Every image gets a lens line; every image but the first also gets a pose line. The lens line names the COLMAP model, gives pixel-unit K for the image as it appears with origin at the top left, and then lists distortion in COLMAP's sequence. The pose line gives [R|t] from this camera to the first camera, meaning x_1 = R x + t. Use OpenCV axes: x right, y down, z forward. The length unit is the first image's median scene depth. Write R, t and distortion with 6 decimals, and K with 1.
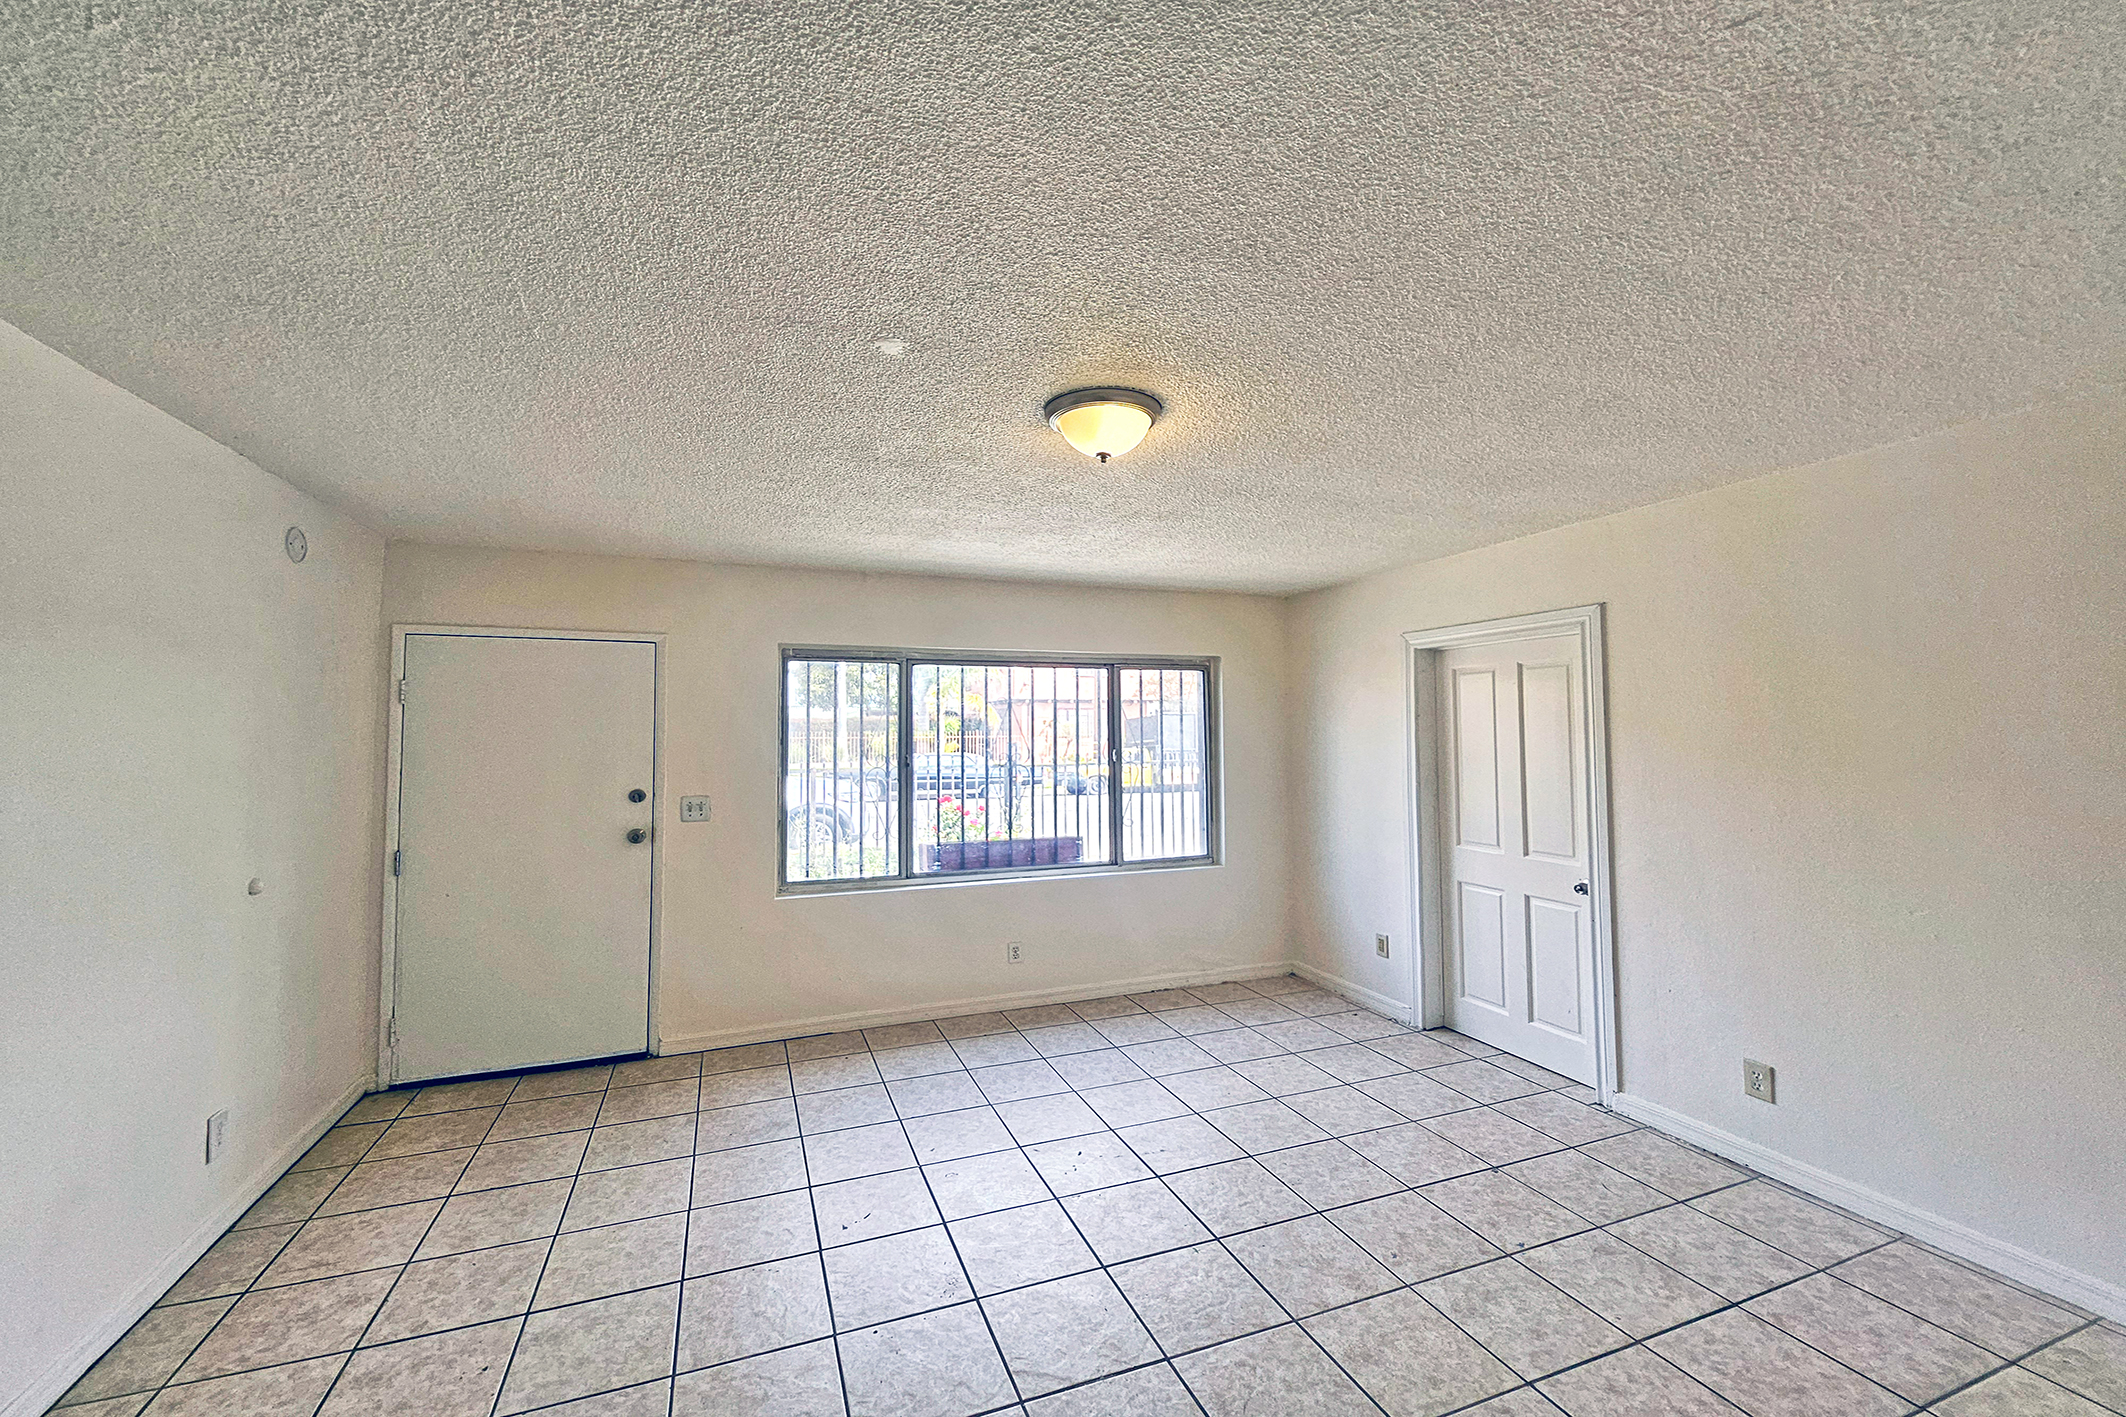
lens RADIAL K [[838.5, 0, 1051.5], [0, 838.5, 700.4], [0, 0, 1]] dist [0.008069, -0.000706]
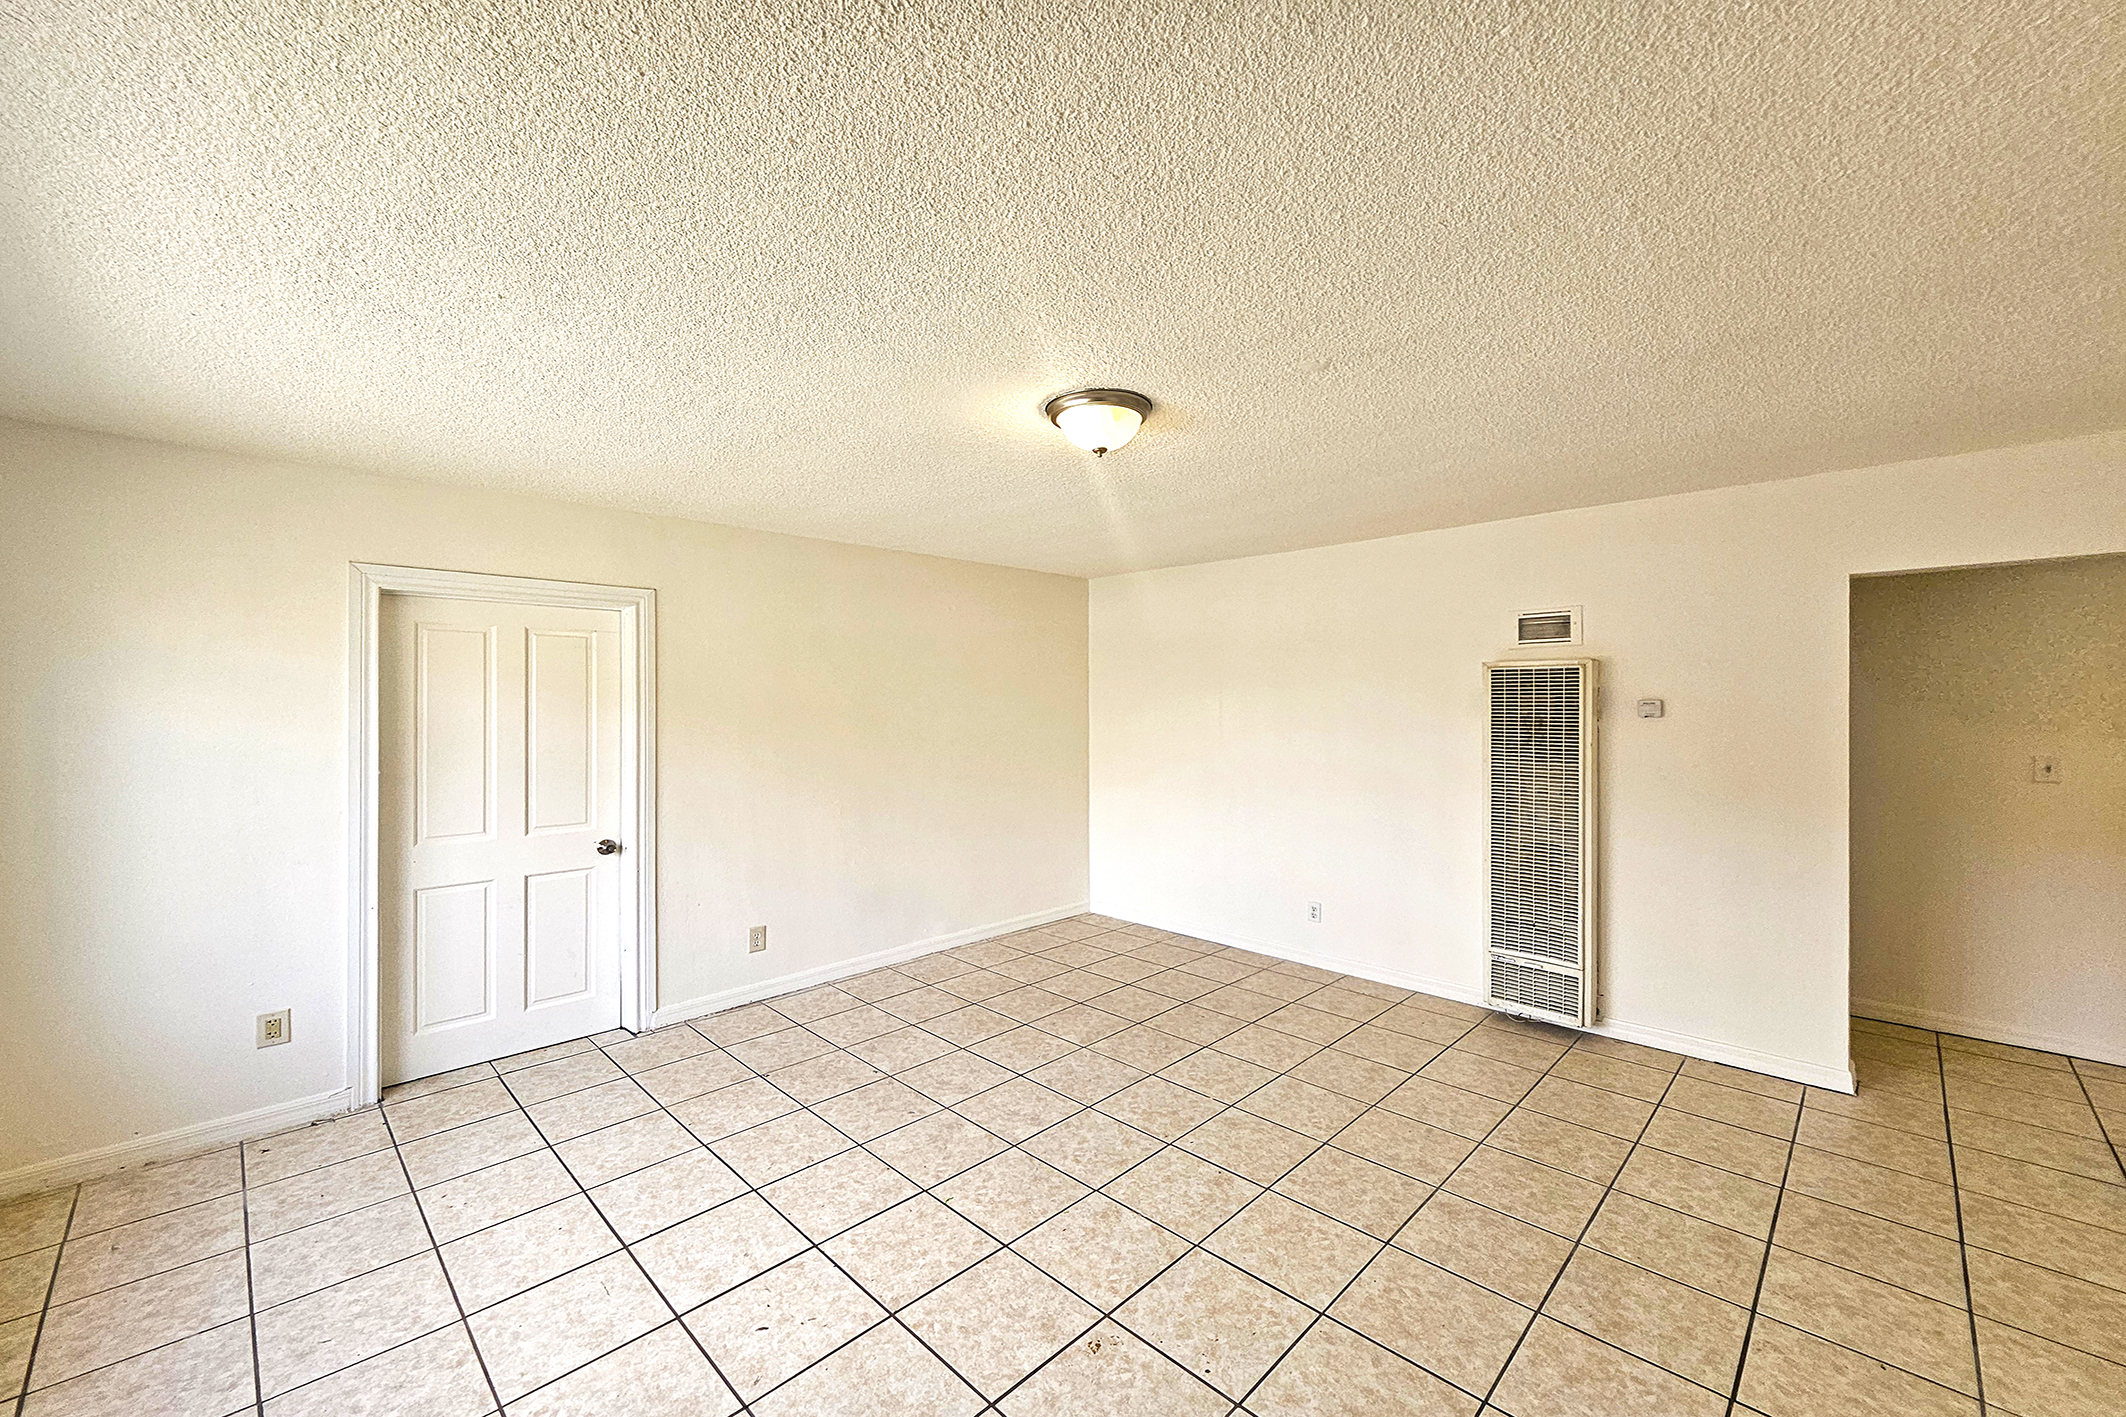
lens RADIAL K [[838.5, 0, 1049.2], [0, 838.5, 702.9], [0, 0, 1]] dist [0.008069, -0.000706]
pose [[-0.404676, 0.007006, 0.914433, -0.673968], [-0.031238, 0.999281, -0.021480, 0.052028], [-0.913926, -0.037258, -0.404166, 1.084257]]
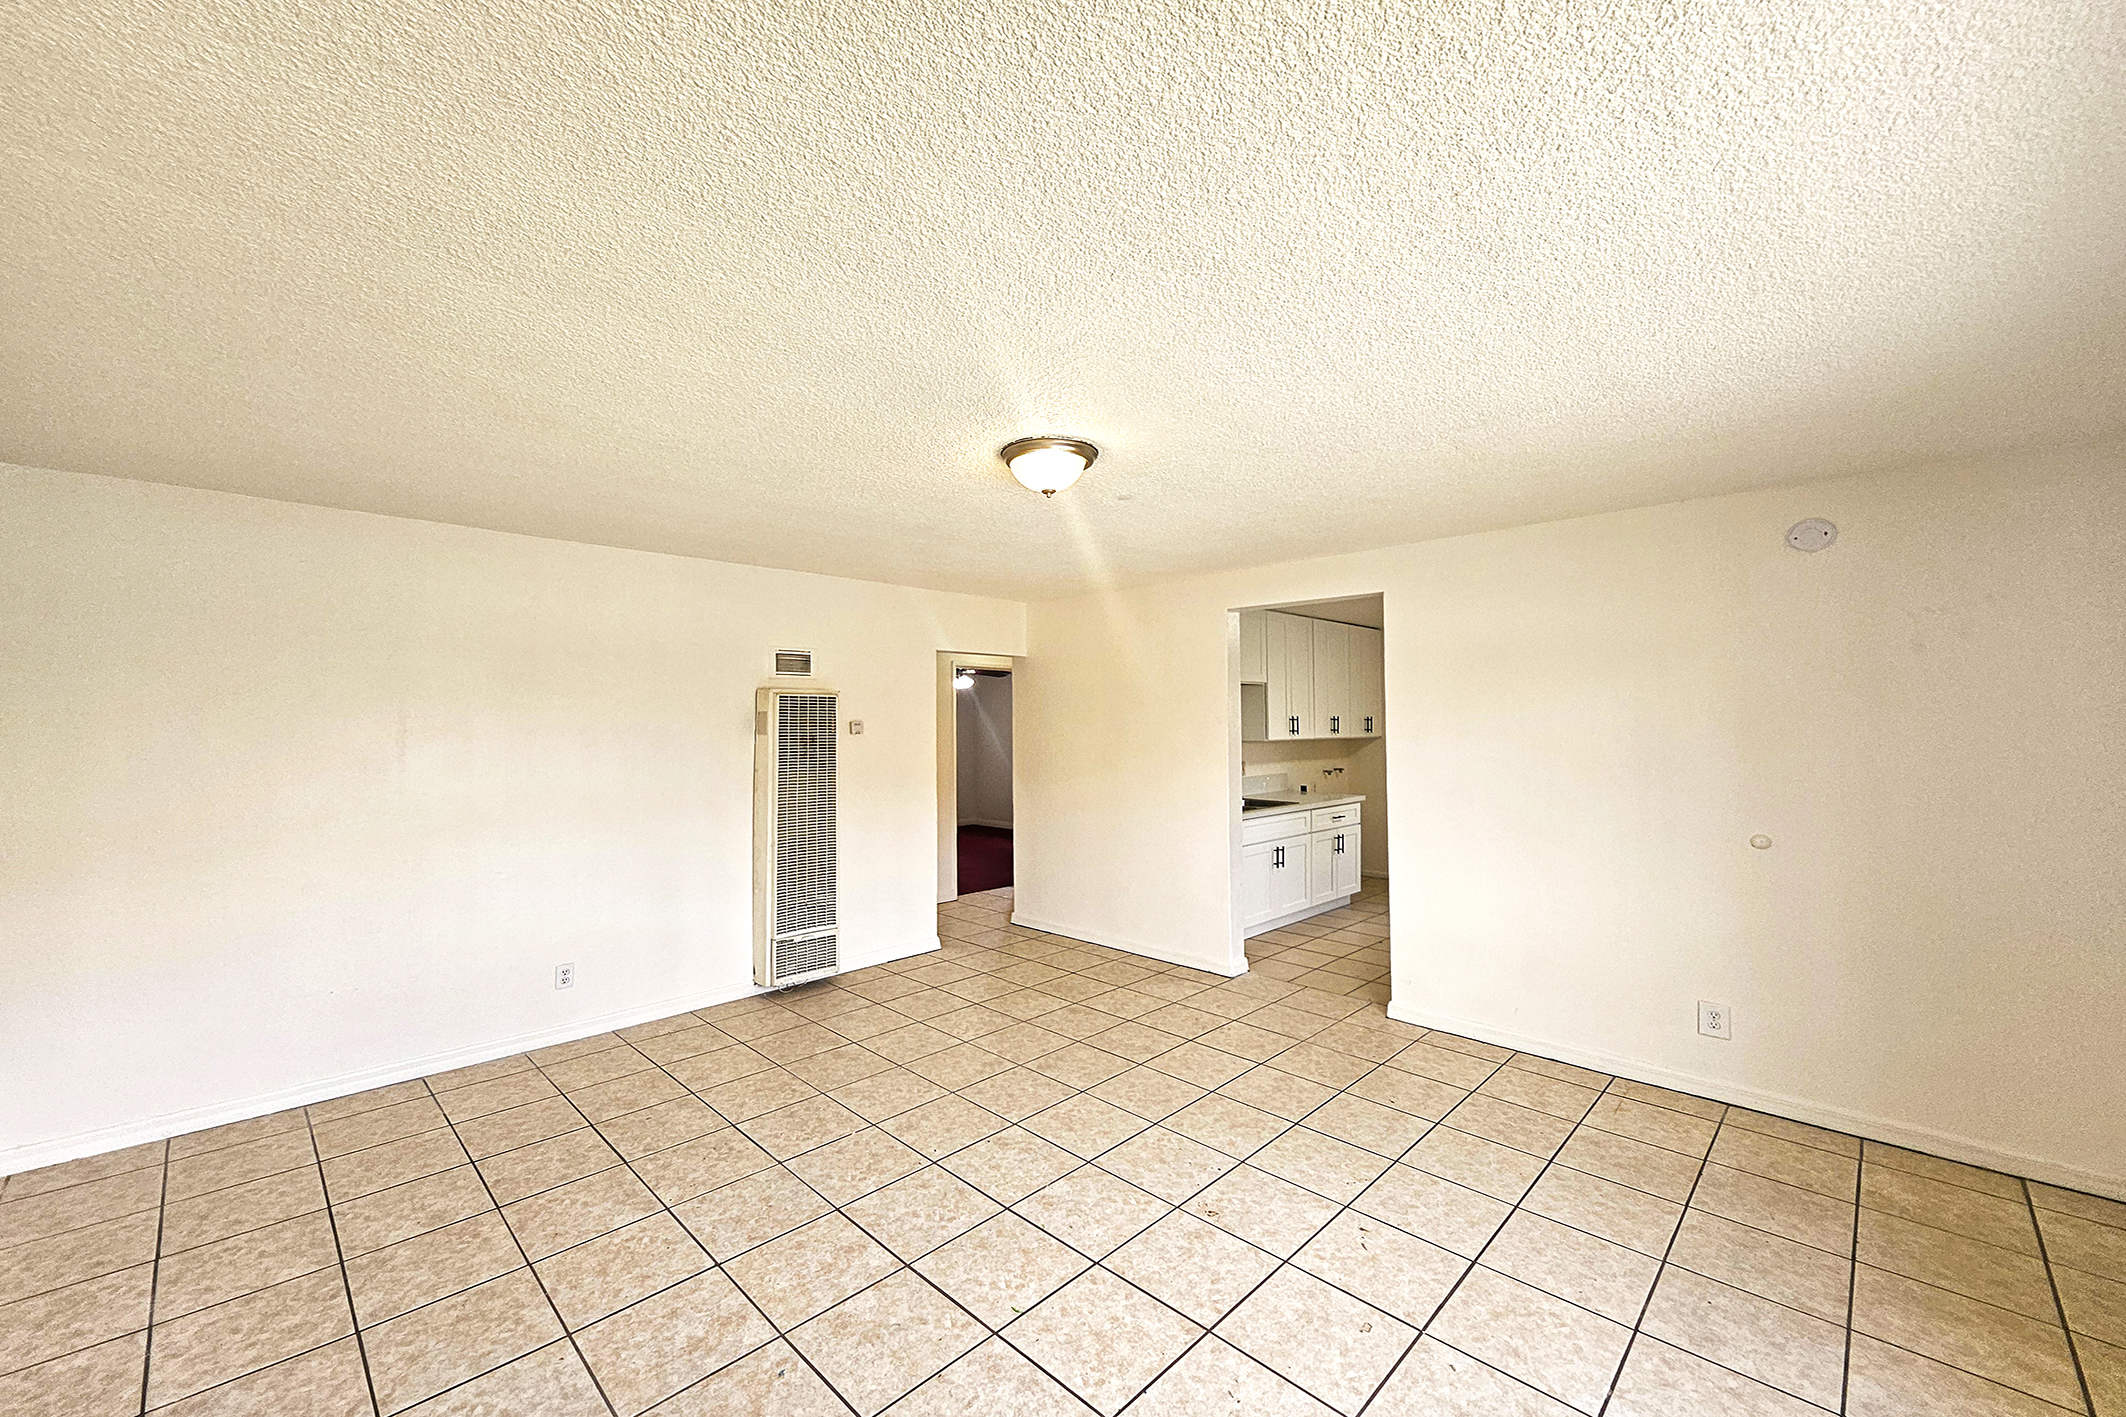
lens RADIAL K [[838.5, 0, 1054.7], [0, 838.5, 715.9], [0, 0, 1]] dist [0.008069, -0.000706]
pose [[-0.910622, 0.006315, -0.413191, 0.401240], [0.024903, 0.998905, -0.039617, 0.059652], [0.412489, -0.046366, -0.909782, 1.503356]]
